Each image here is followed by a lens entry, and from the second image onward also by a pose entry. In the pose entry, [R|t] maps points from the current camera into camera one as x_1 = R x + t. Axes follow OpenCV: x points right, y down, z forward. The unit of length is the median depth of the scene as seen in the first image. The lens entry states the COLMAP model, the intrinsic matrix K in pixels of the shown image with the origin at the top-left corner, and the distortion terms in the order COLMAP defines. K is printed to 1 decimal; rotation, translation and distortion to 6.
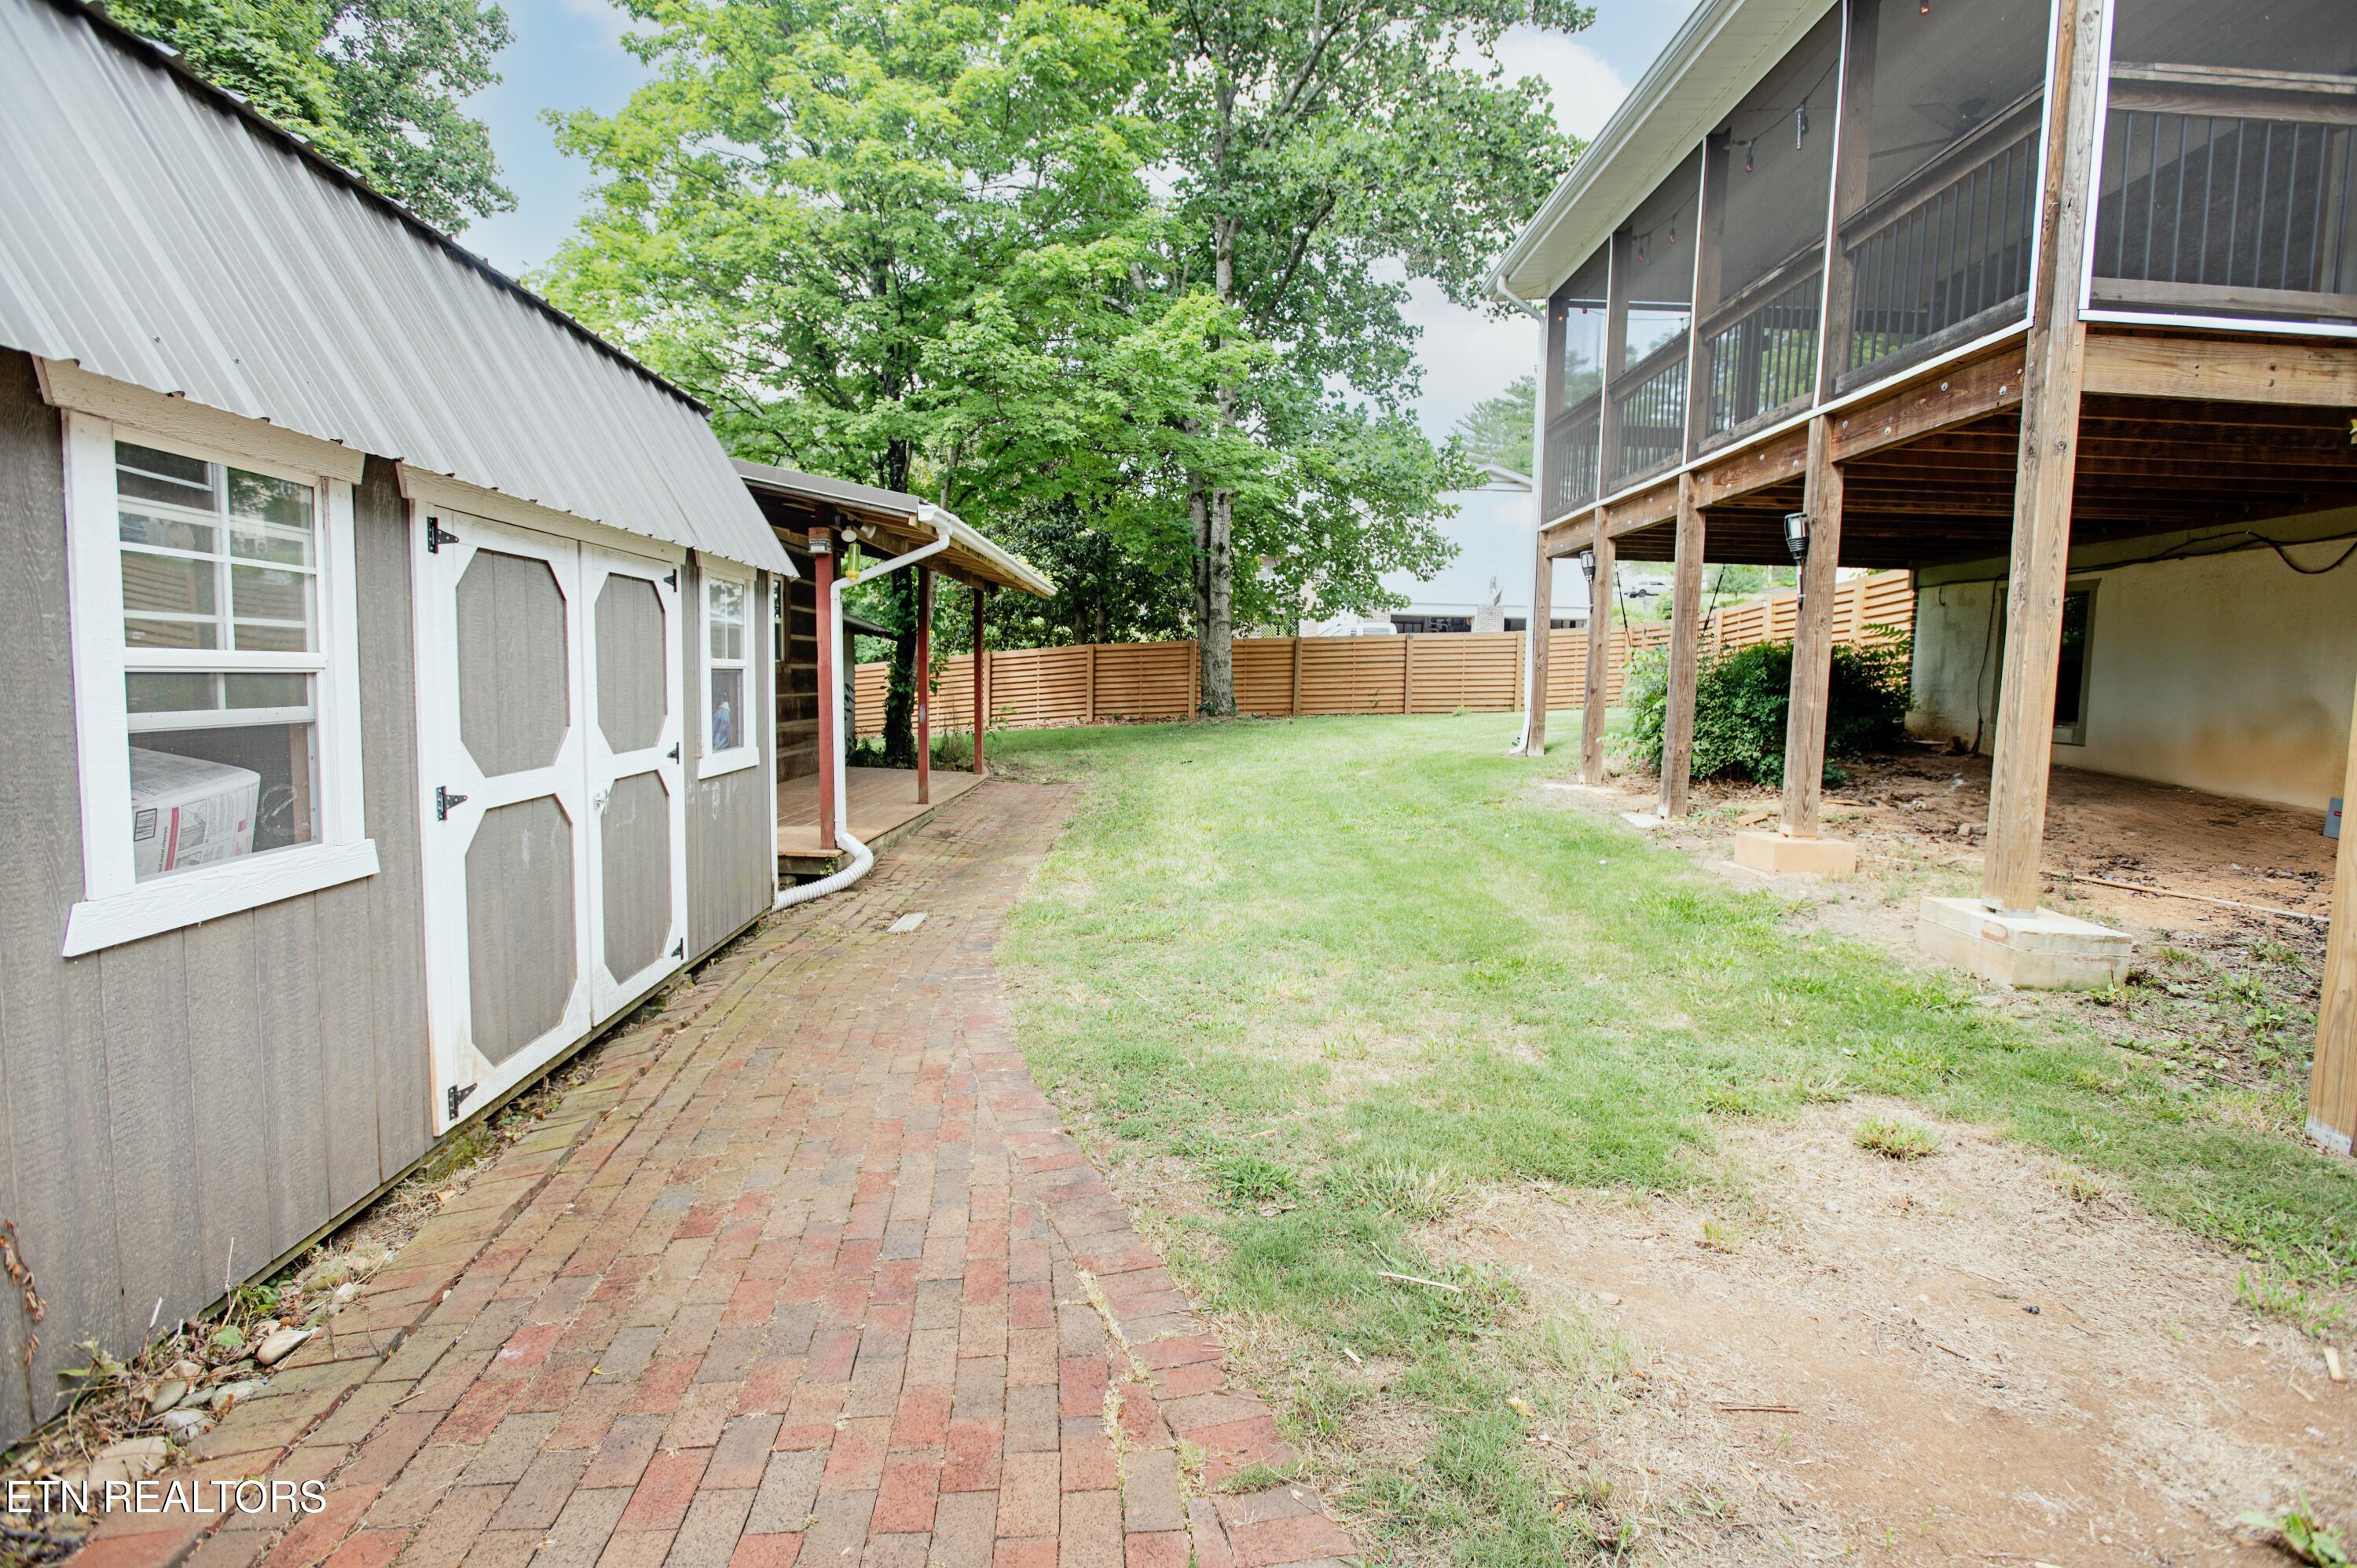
lens RADIAL K [[1139.3, 0, 1180.7], [0, 1139.3, 777.7], [0, 0, 1]] dist [-0.001986, -0.001157]
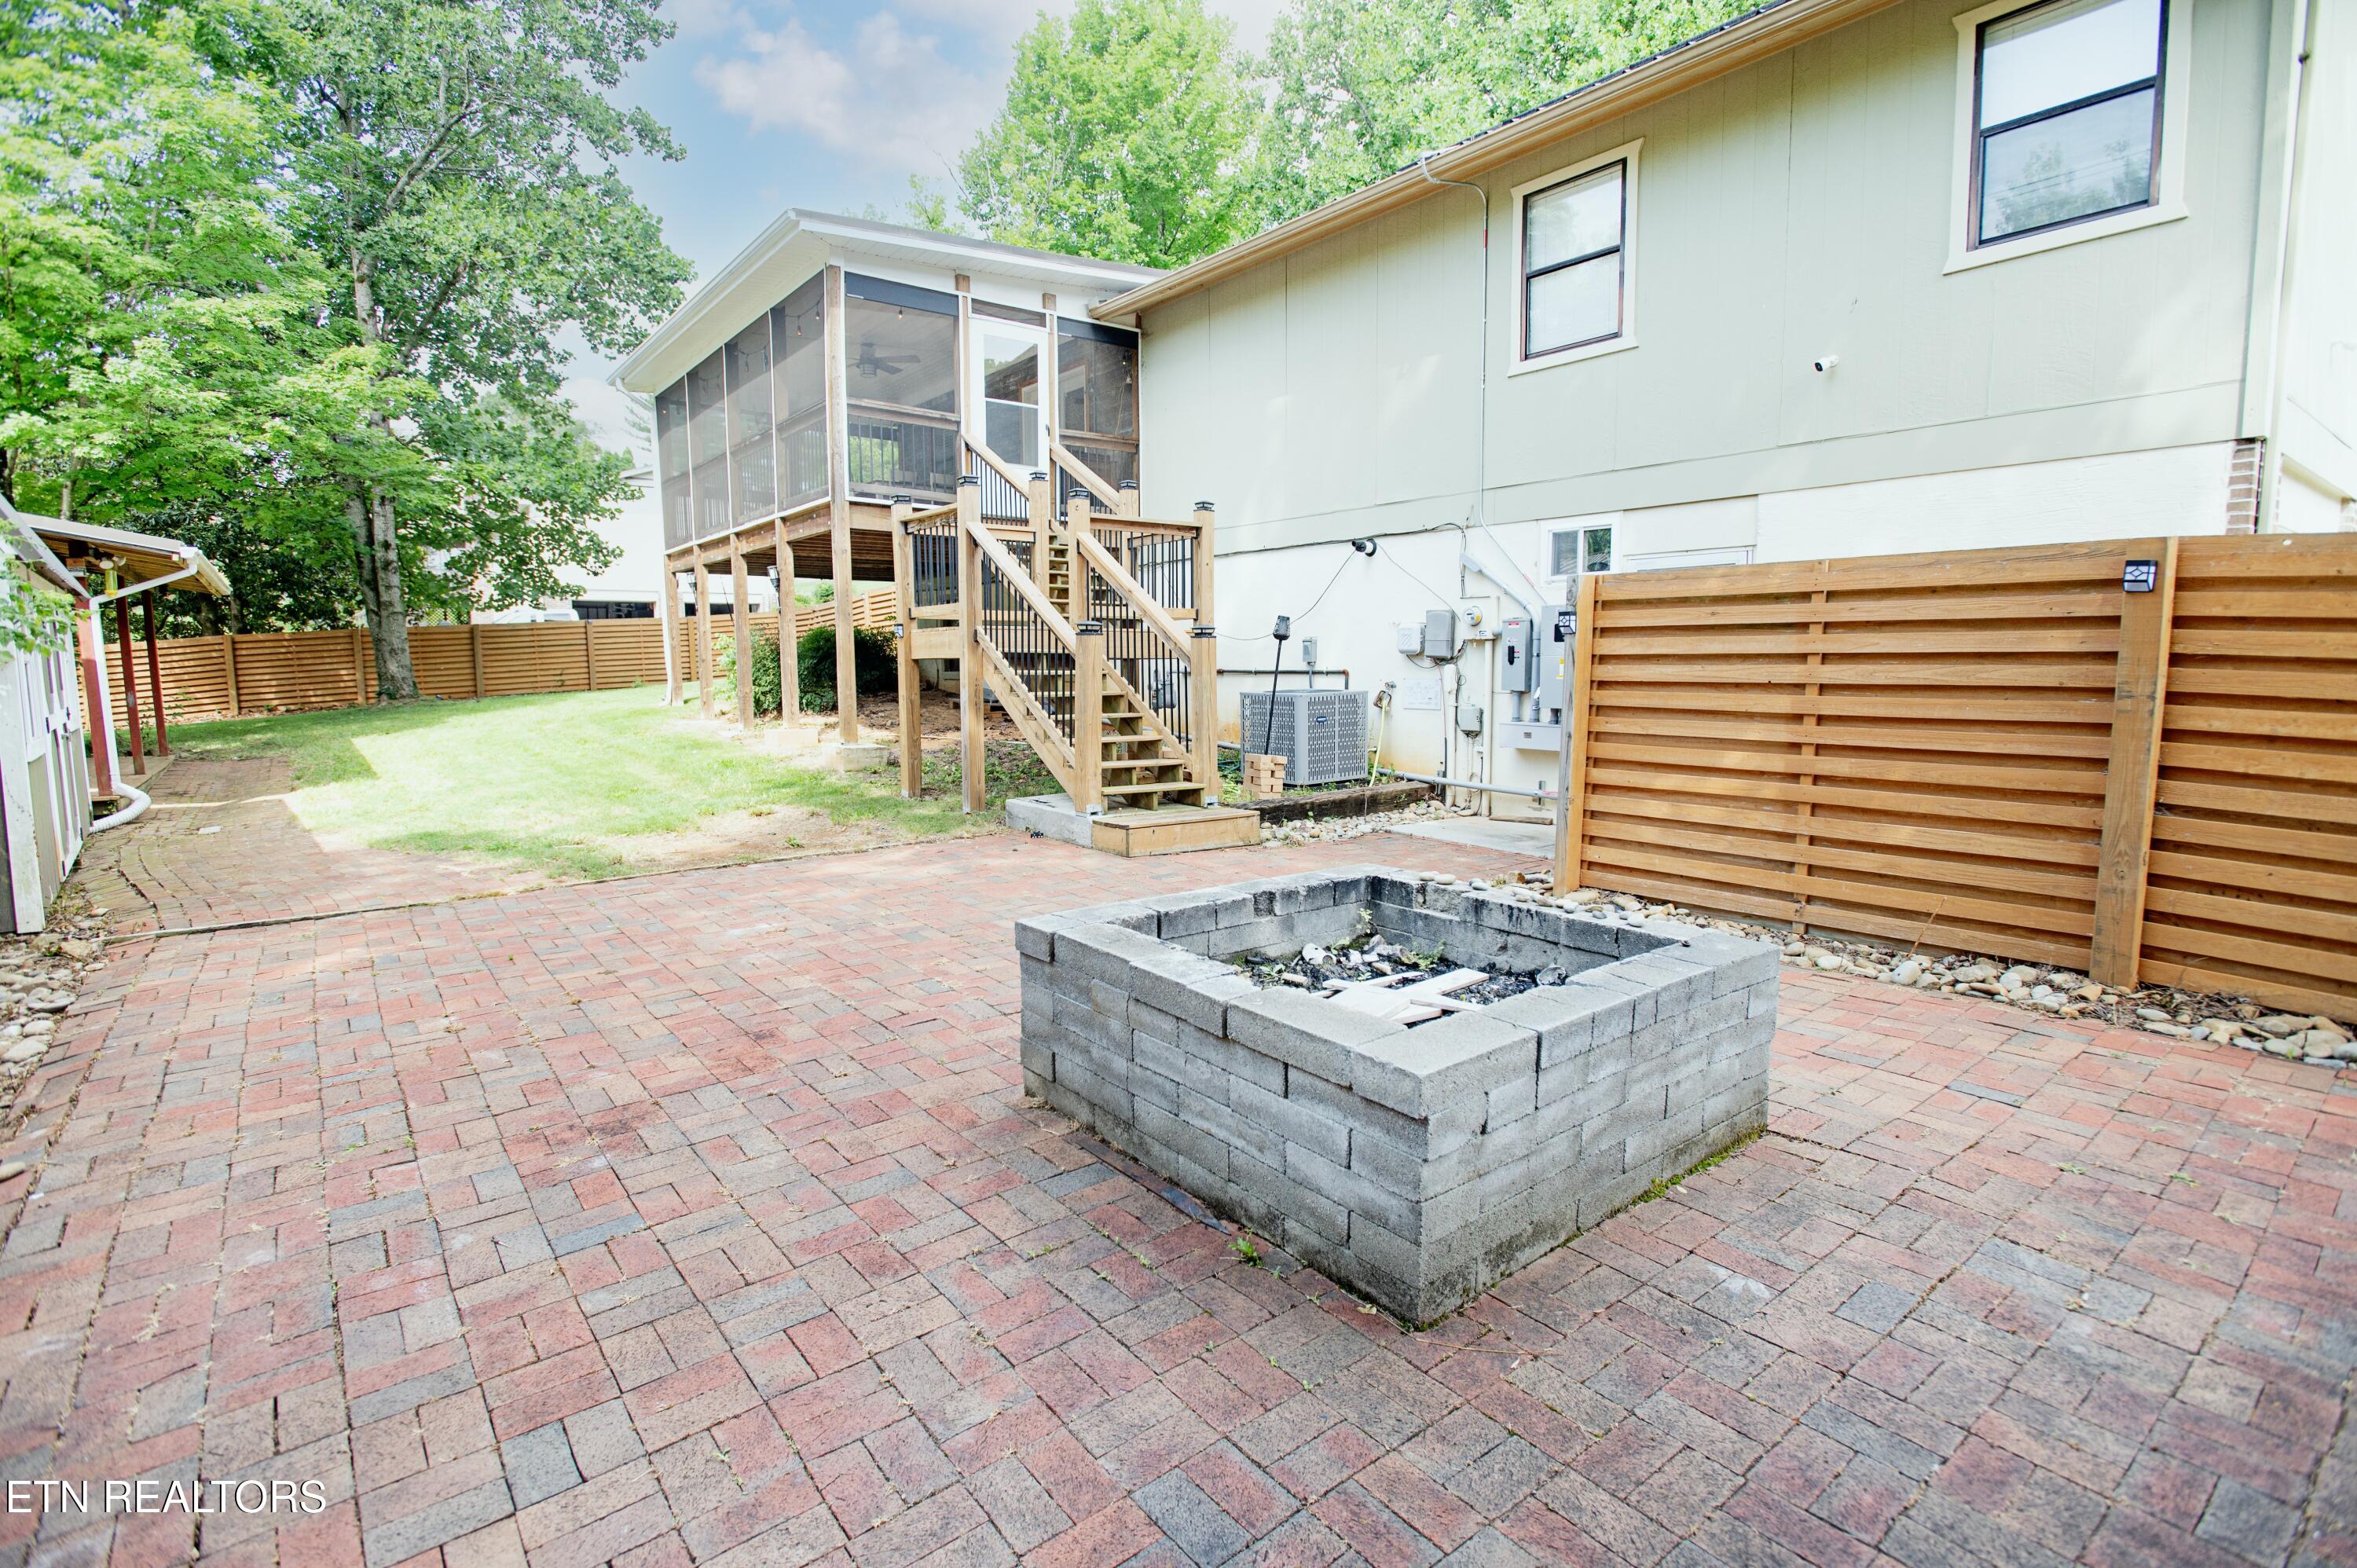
lens RADIAL K [[1139.3, 0, 1180.7], [0, 1139.3, 777.7], [0, 0, 1]] dist [-0.001986, -0.001157]
pose [[0.787796, -0.096380, 0.608349, -0.048597], [0.085995, 0.995219, 0.046311, 0.034801], [-0.609903, 0.015831, 0.792318, -0.317830]]
